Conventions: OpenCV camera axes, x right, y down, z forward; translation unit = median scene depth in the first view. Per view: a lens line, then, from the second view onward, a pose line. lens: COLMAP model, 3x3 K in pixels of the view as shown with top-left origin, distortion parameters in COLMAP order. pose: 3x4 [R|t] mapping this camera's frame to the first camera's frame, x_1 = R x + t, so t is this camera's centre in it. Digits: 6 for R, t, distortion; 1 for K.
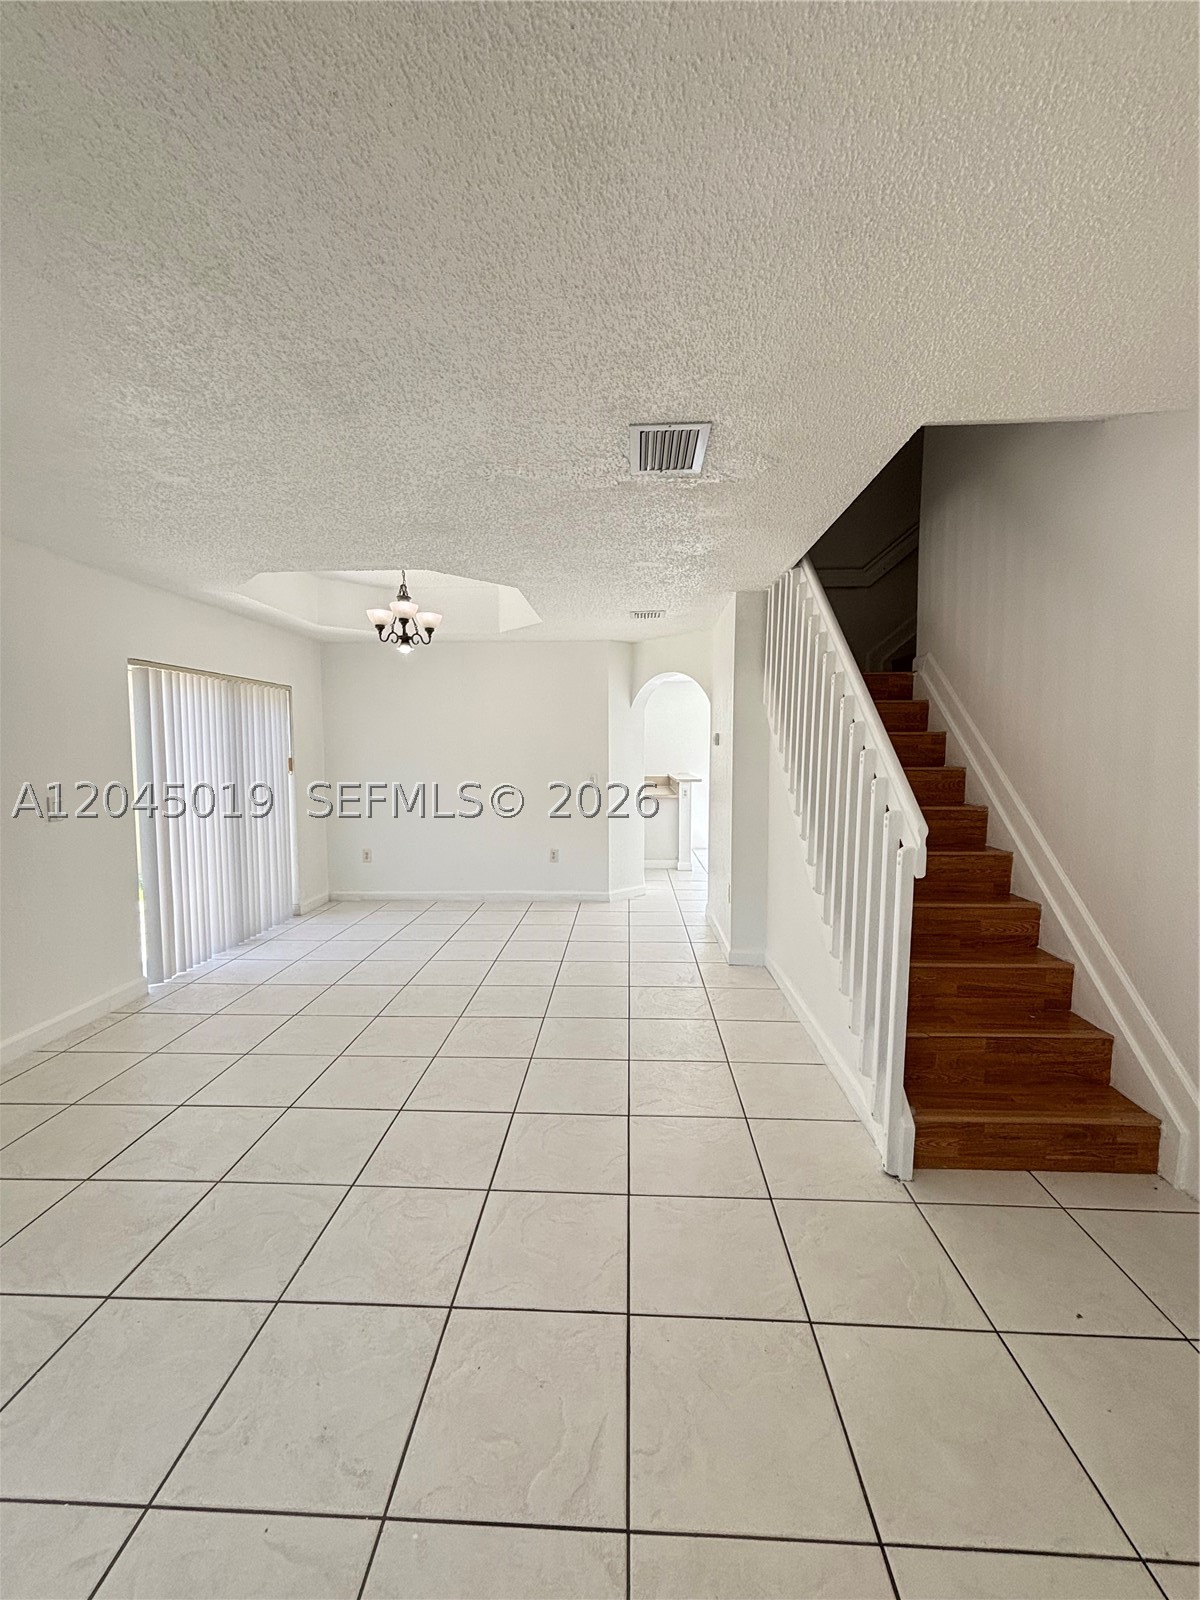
lens RADIAL K [[647.1, 0, 591.9], [0, 647.1, 795.3], [0, 0, 1]] dist [0.000736, 0.000161]
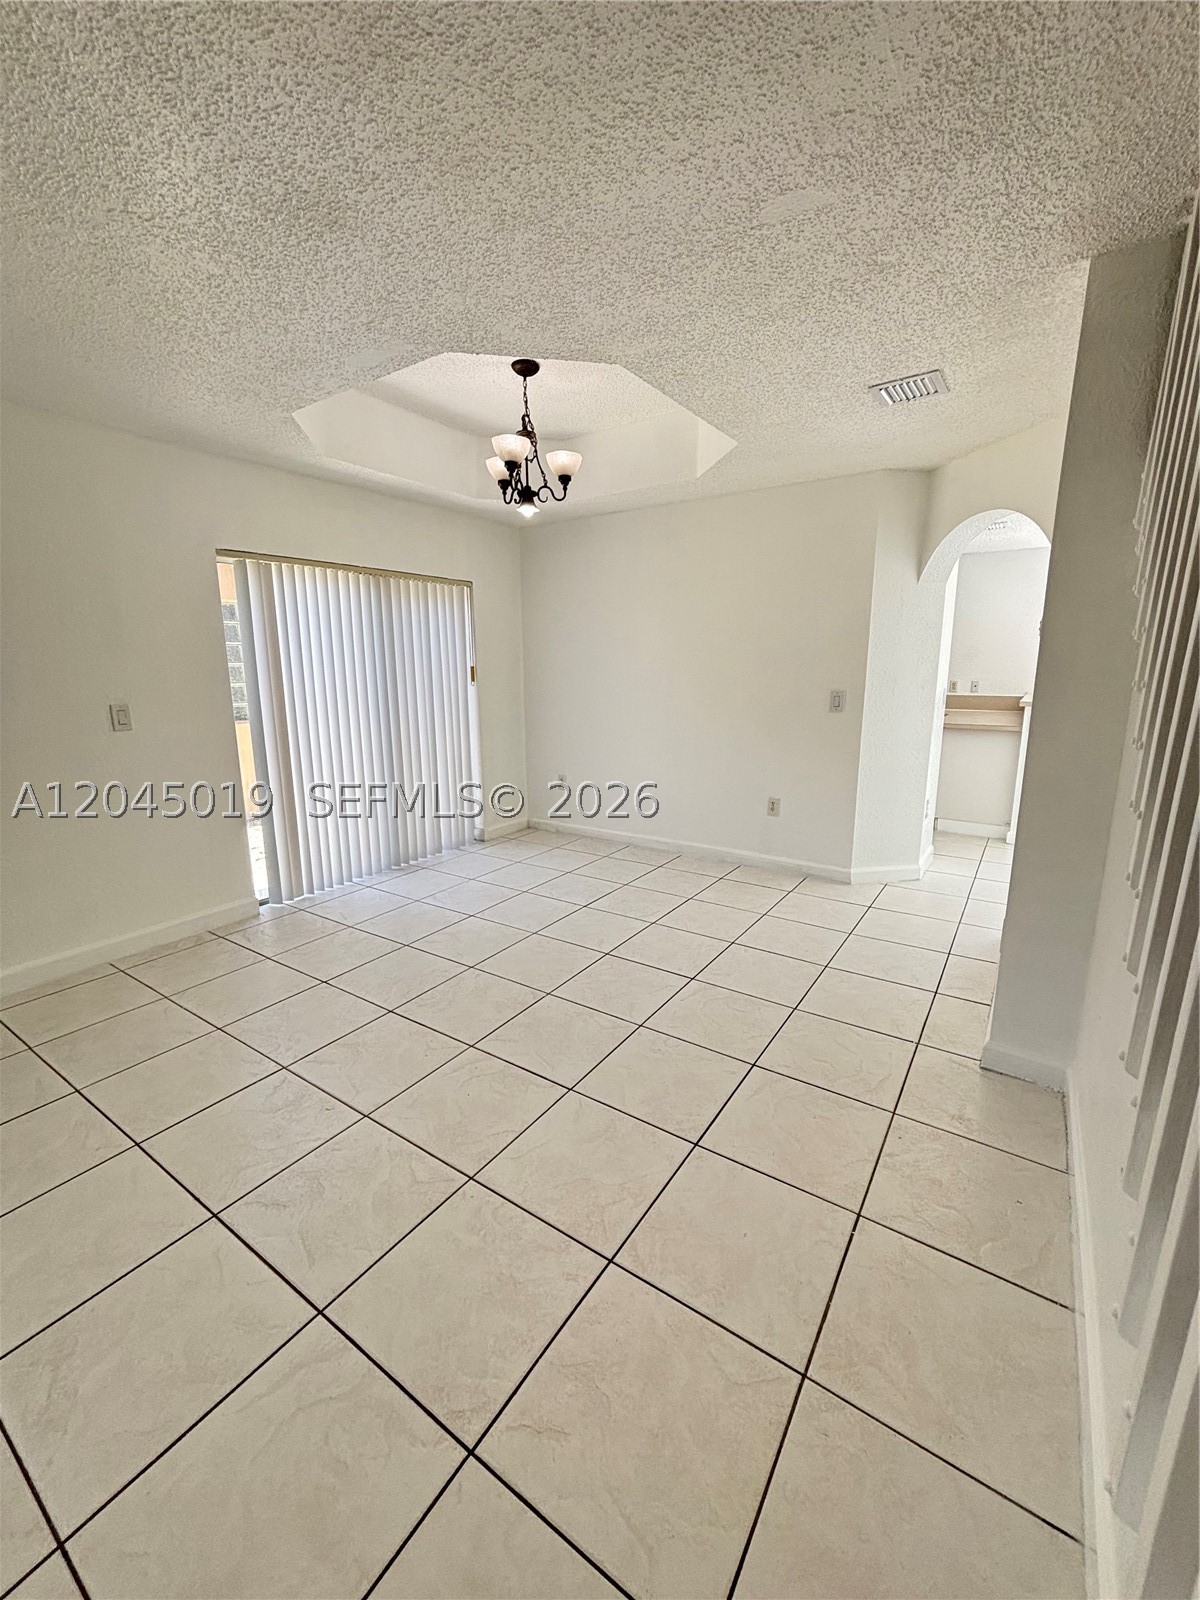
lens RADIAL K [[644.2, 0, 599.5], [0, 644.2, 796.7], [0, 0, 1]] dist [0.000082, -0.000410]
pose [[0.856022, 0.101910, -0.506794, 0.172480], [-0.032156, 0.988974, 0.144555, -0.016339], [0.515938, -0.107446, 0.849861, 0.388214]]
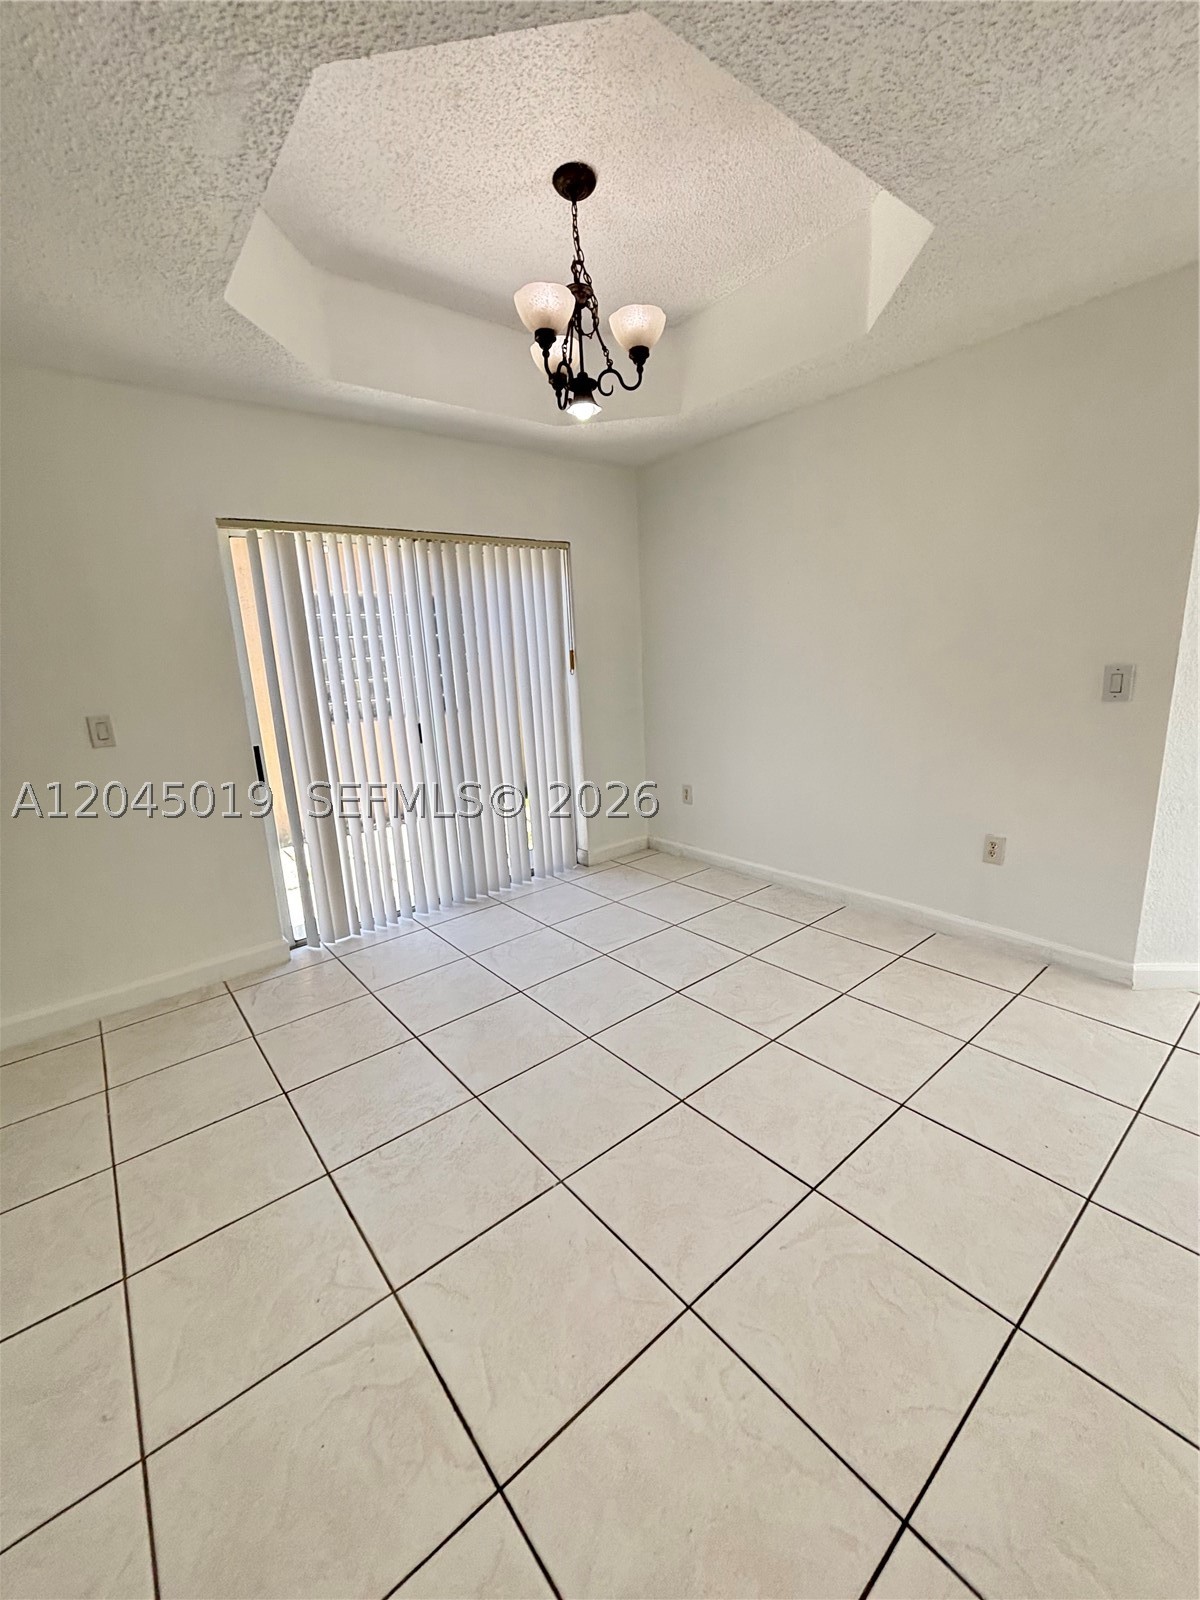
lens RADIAL K [[644.2, 0, 599.5], [0, 644.2, 796.7], [0, 0, 1]] dist [0.000082, -0.000410]
pose [[0.672158, 0.132859, -0.728390, 0.103024], [-0.002354, 0.984147, 0.177337, -0.028876], [0.740404, -0.117484, 0.661816, 0.644337]]
